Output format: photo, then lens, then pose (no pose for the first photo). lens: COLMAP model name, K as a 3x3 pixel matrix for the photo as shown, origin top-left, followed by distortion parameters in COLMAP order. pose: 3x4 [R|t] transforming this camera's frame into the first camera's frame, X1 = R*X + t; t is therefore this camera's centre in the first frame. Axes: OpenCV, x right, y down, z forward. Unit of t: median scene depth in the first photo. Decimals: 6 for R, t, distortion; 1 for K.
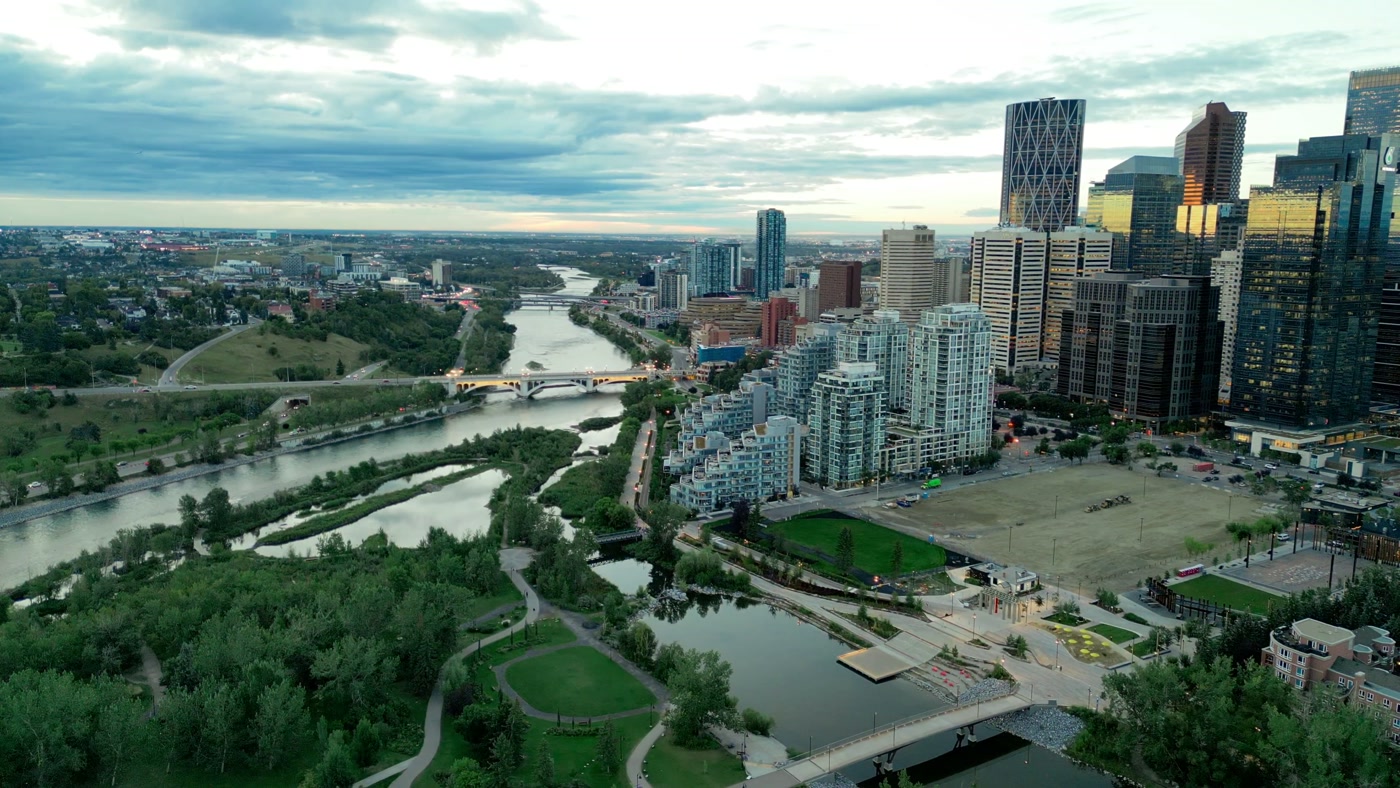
lens RADIAL K [[1031.2, 0, 700.0], [0, 1031.2, 394.0], [0, 0, 1]] dist [0.092057, -0.092704]
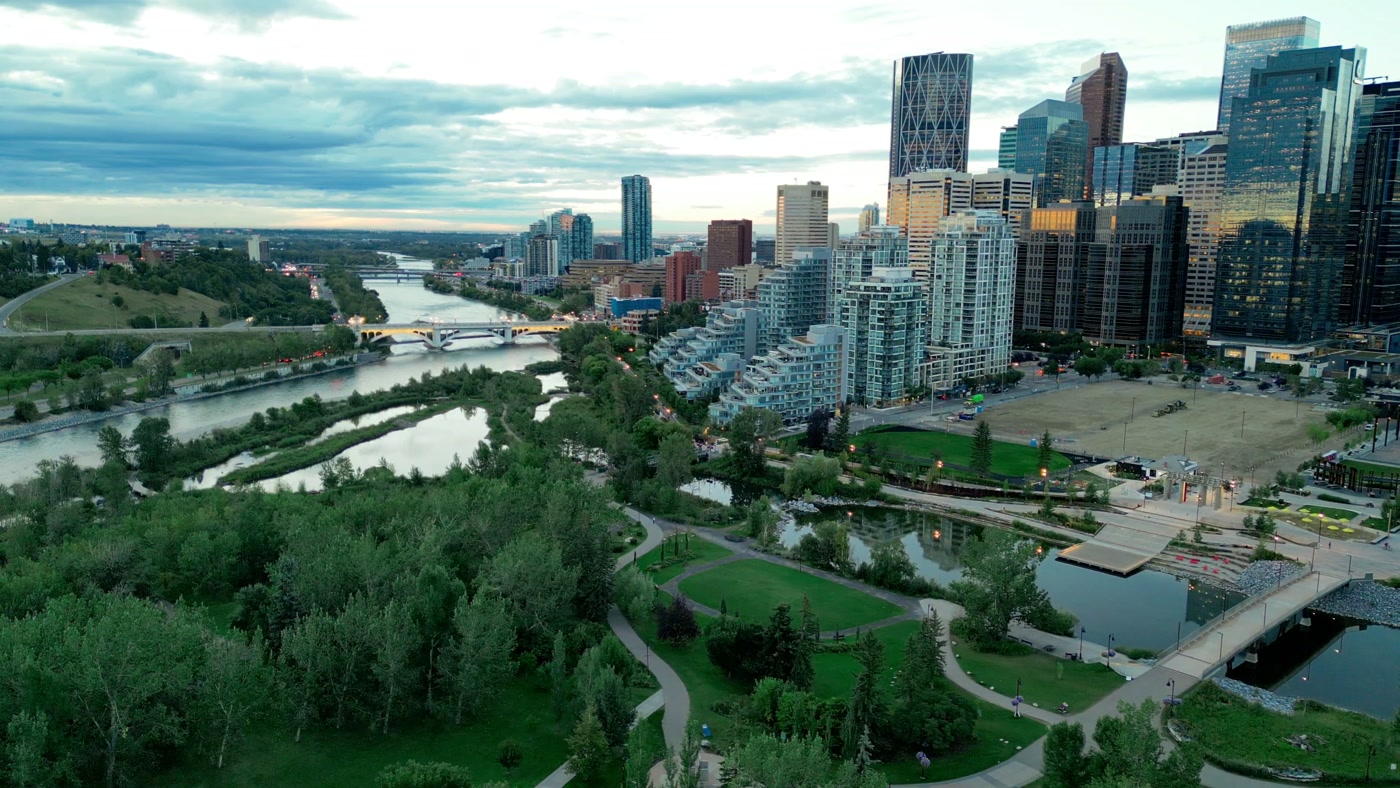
lens RADIAL K [[1031.2, 0, 700.0], [0, 1031.2, 394.0], [0, 0, 1]] dist [0.092057, -0.092704]
pose [[0.982304, -0.028950, 0.185042, -0.157433], [0.028774, 0.999579, 0.003636, 0.061736], [-0.185069, 0.001752, 0.982724, 0.128300]]
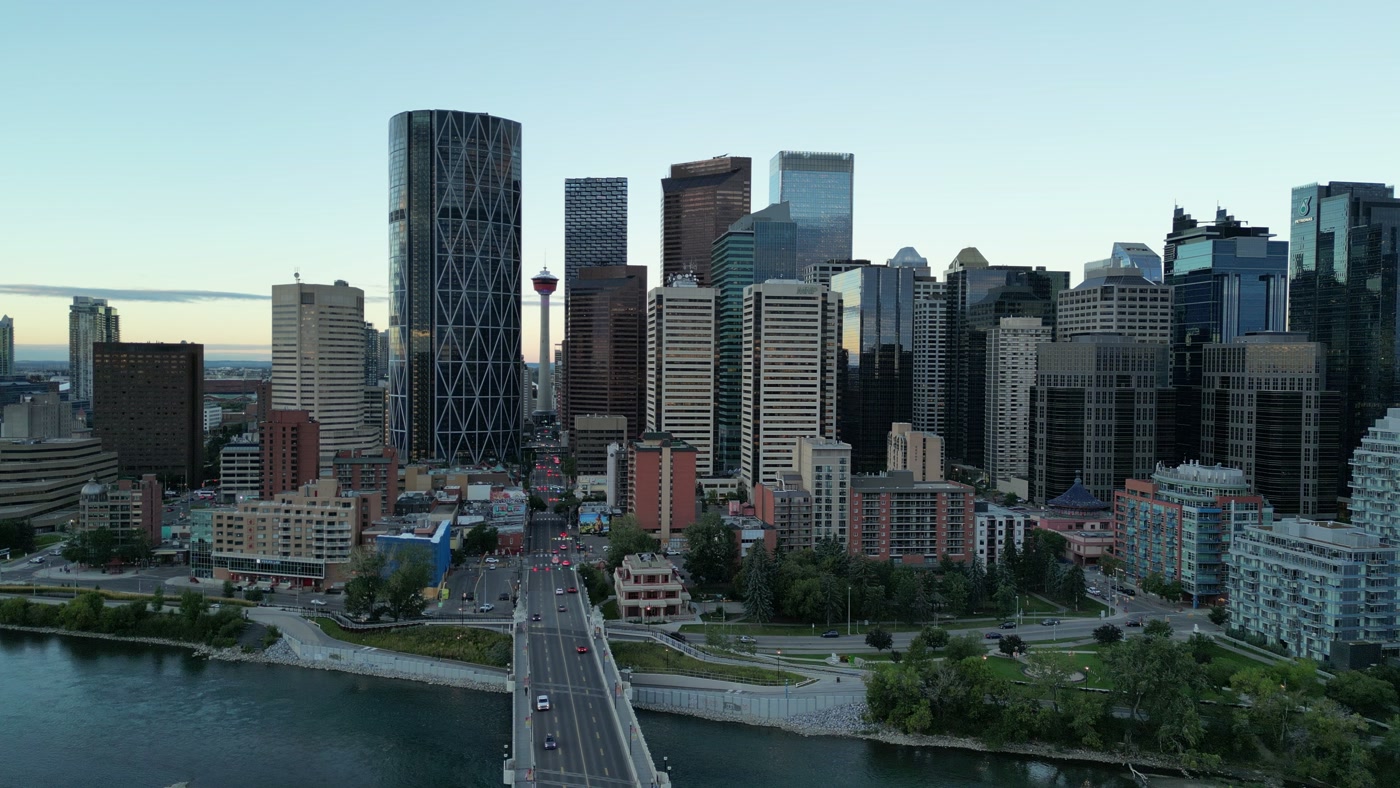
lens RADIAL K [[1031.2, 0, 700.0], [0, 1031.2, 394.0], [0, 0, 1]] dist [0.092057, -0.092704]
pose [[0.377078, -0.028440, 0.925745, -0.488233], [0.138882, 0.989963, -0.026157, -0.117633], [-0.915710, 0.138432, 0.377243, 1.222872]]
